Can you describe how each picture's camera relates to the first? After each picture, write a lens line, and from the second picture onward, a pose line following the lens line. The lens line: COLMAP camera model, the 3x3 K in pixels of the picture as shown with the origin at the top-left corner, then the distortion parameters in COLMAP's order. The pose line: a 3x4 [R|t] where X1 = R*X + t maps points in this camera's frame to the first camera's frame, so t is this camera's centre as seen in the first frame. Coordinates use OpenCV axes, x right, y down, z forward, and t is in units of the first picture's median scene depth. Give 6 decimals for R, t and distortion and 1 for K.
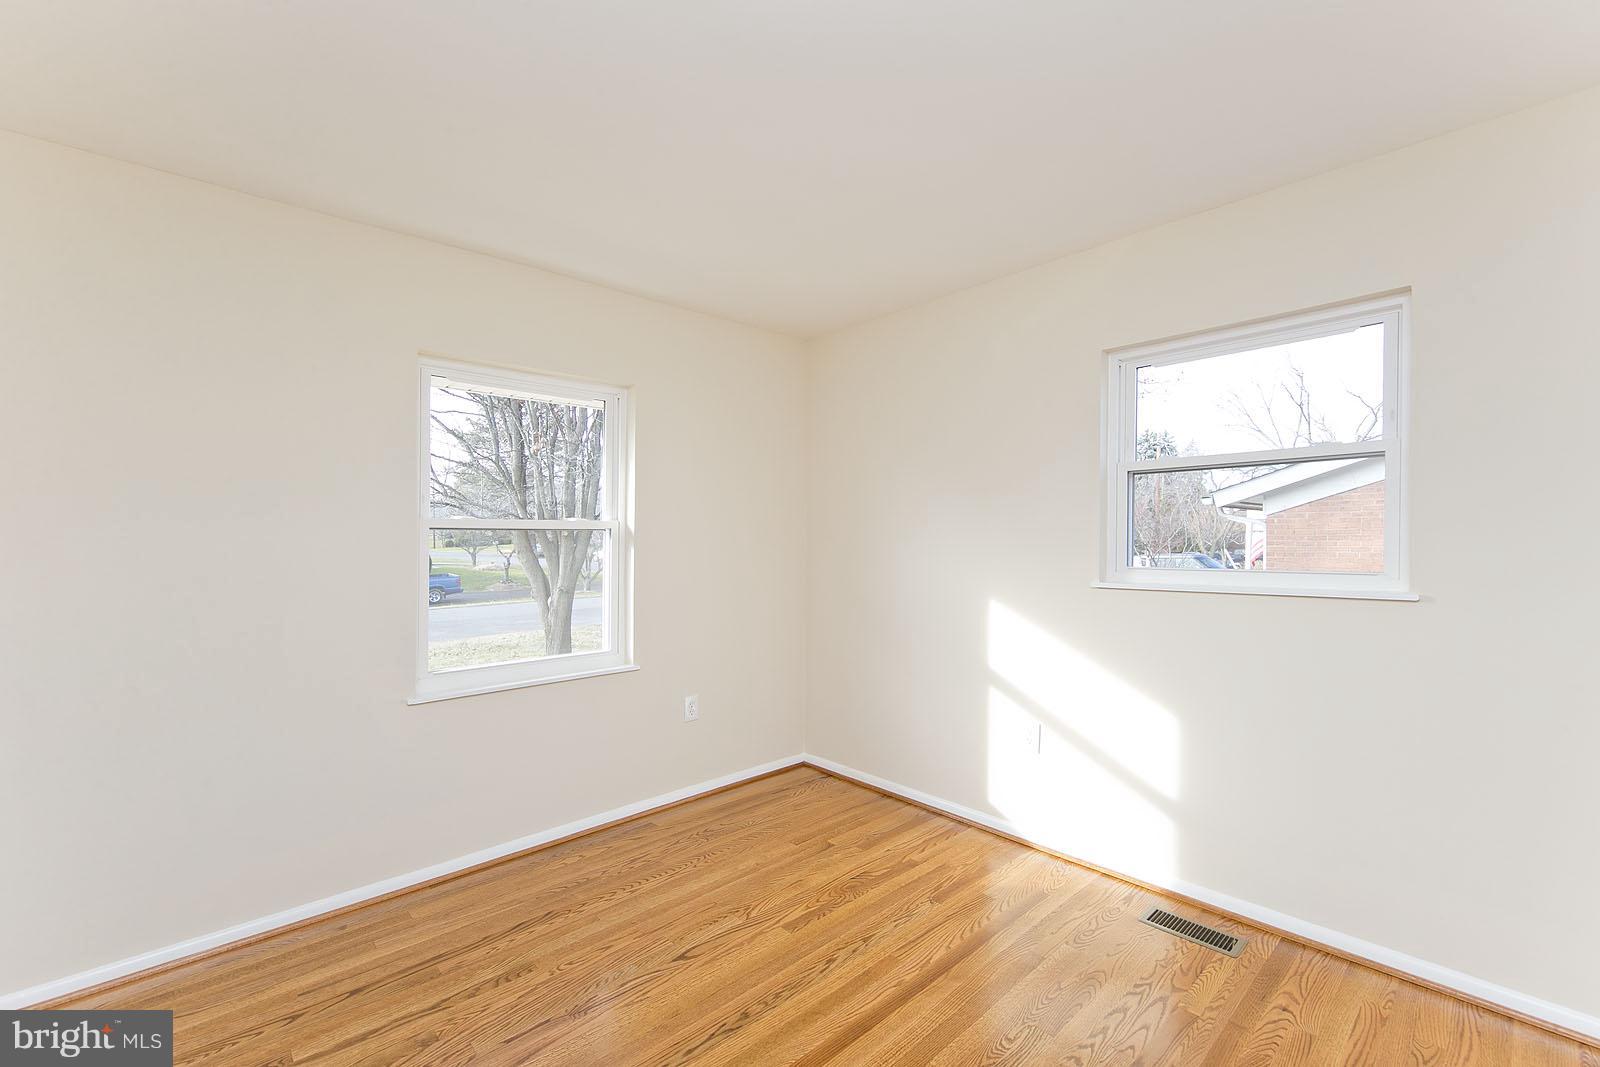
lens RADIAL K [[684.7, 0, 801.5], [0, 684.7, 531.6], [0, 0, 1]] dist [0.003293, -0.000196]
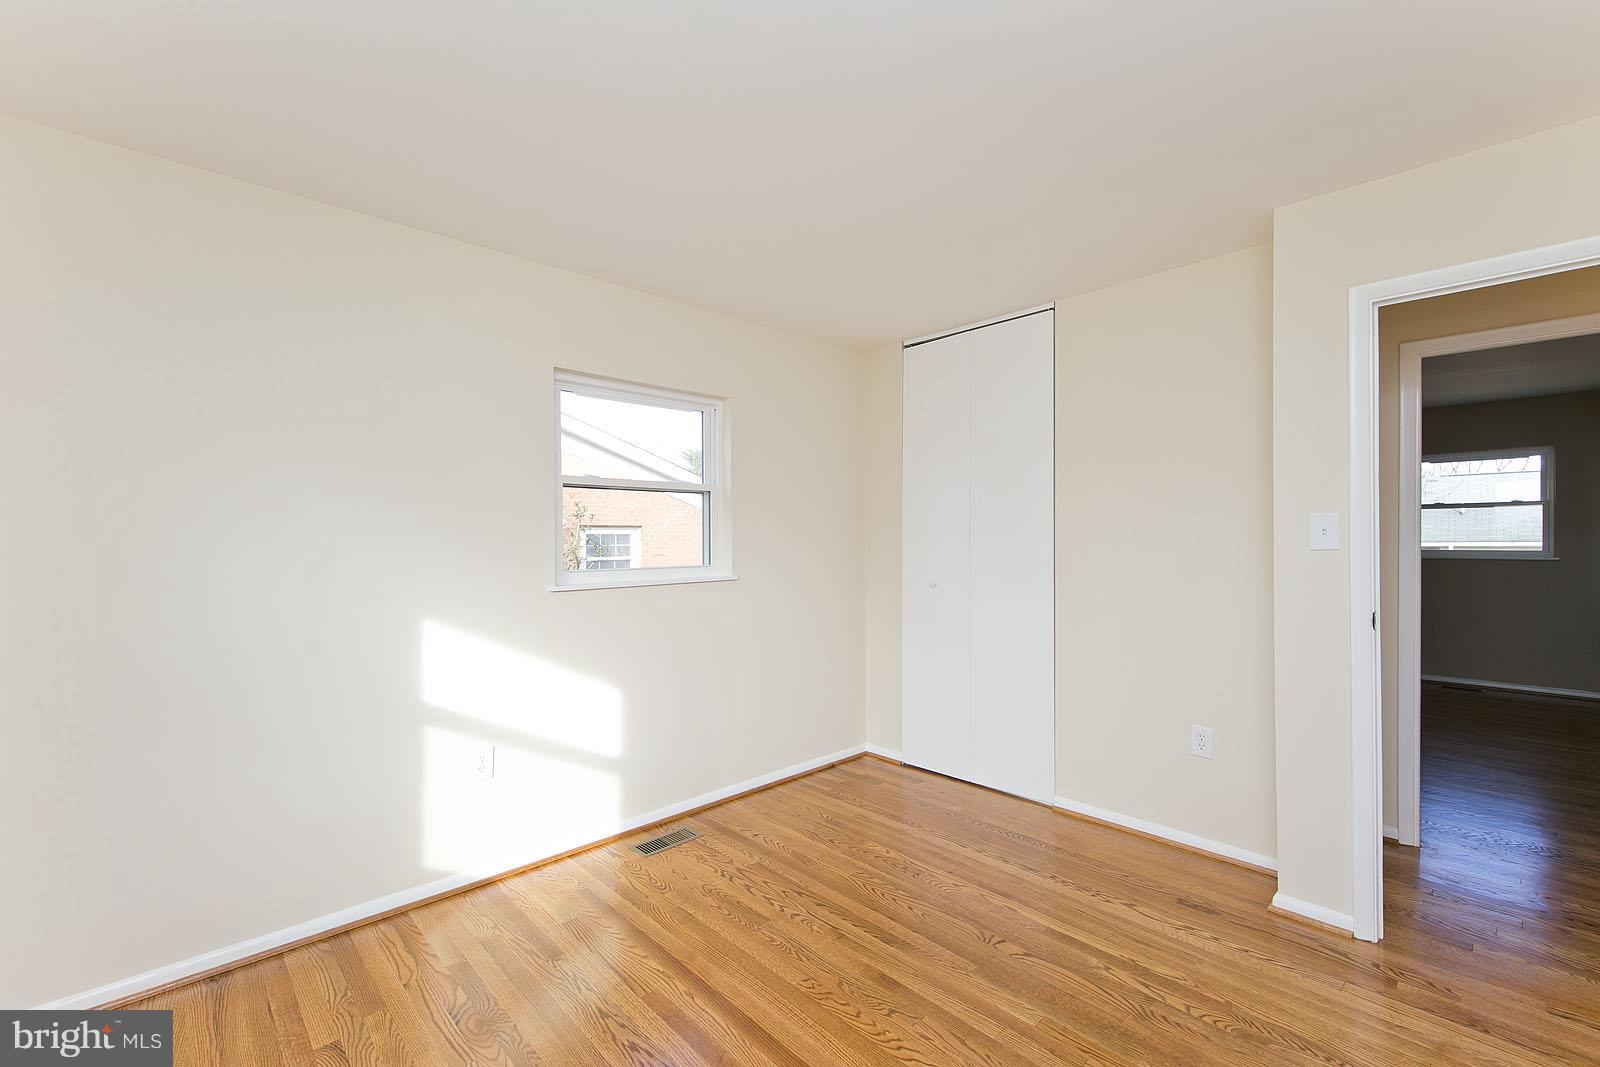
lens RADIAL K [[684.7, 0, 812.5], [0, 684.7, 532.0], [0, 0, 1]] dist [0.003293, -0.000196]
pose [[-0.018348, 0.014425, 0.999728, -0.669513], [0.004394, 0.999887, -0.014346, 0.007507], [-0.999822, 0.004130, -0.018409, 0.656901]]
